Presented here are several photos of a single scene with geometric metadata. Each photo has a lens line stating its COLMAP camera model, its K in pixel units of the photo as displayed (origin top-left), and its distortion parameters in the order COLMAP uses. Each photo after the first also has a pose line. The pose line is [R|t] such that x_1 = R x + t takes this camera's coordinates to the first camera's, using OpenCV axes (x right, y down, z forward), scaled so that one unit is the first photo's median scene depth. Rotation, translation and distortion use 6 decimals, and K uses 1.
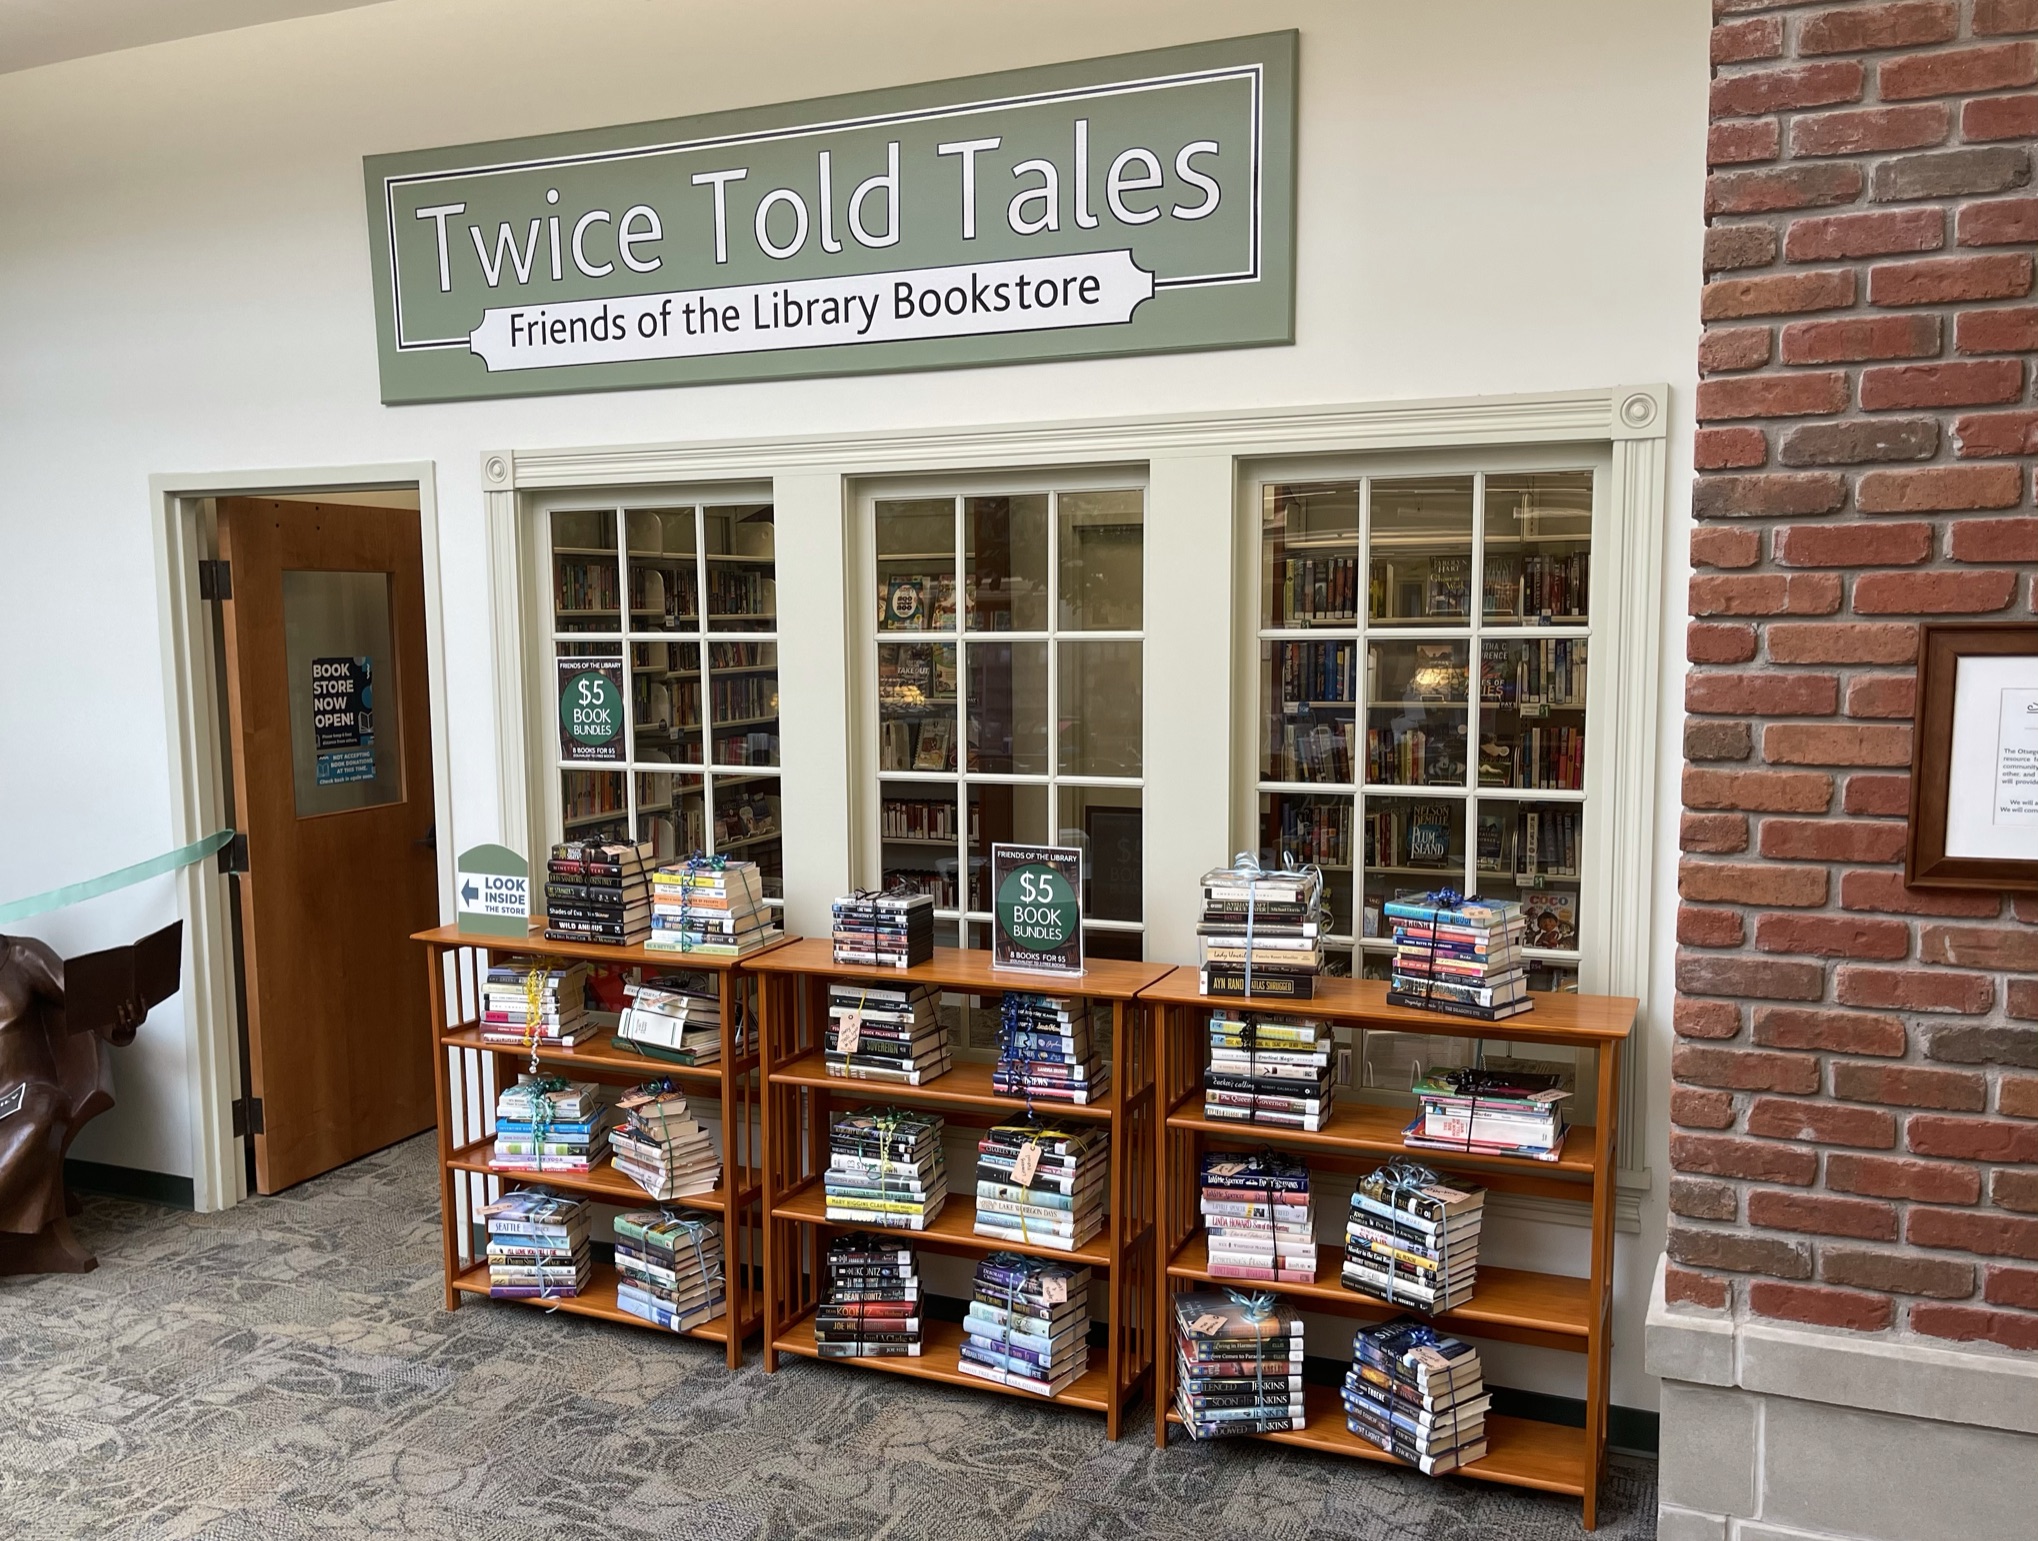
lens RADIAL K [[1739.2, 0, 1019.0], [0, 1739.2, 770.5], [0, 0, 1]] dist [-0.001419, -0.001131]
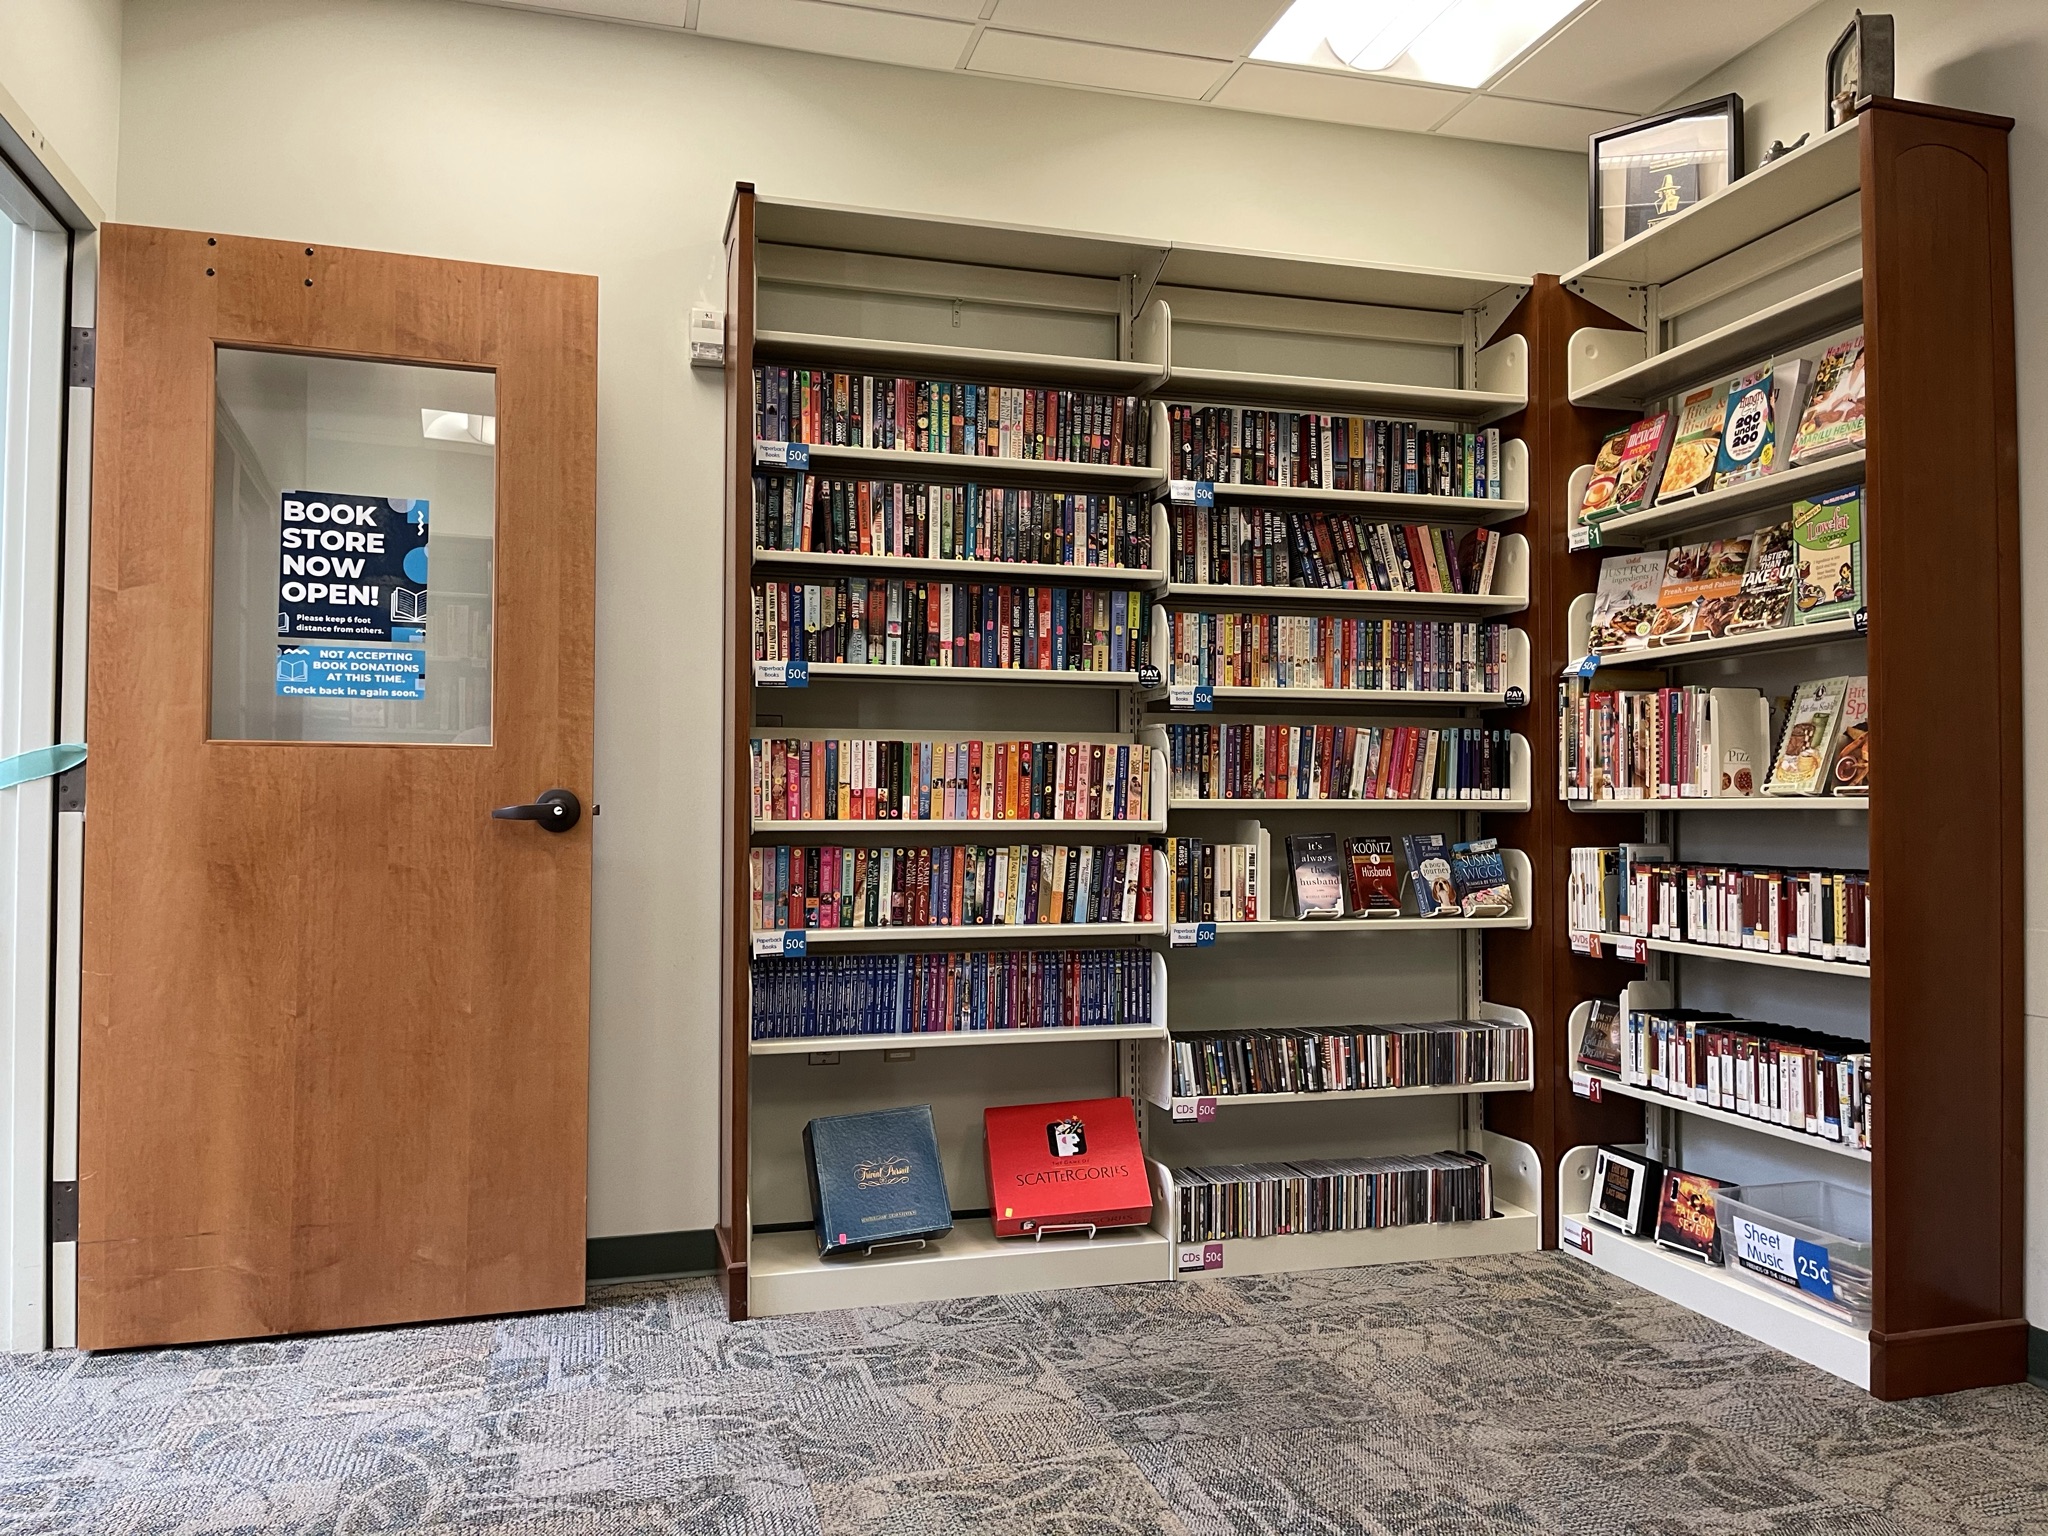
lens RADIAL K [[1530.8, 0, 1024.0], [0, 1530.8, 768.0], [0, 0, 1]] dist [0.007378, 0.003003]
pose [[0.622971, -0.007801, -0.782206, 0.182354], [-0.081099, 0.993918, -0.074502, 0.052528], [0.778030, 0.109849, 0.618549, 0.856651]]
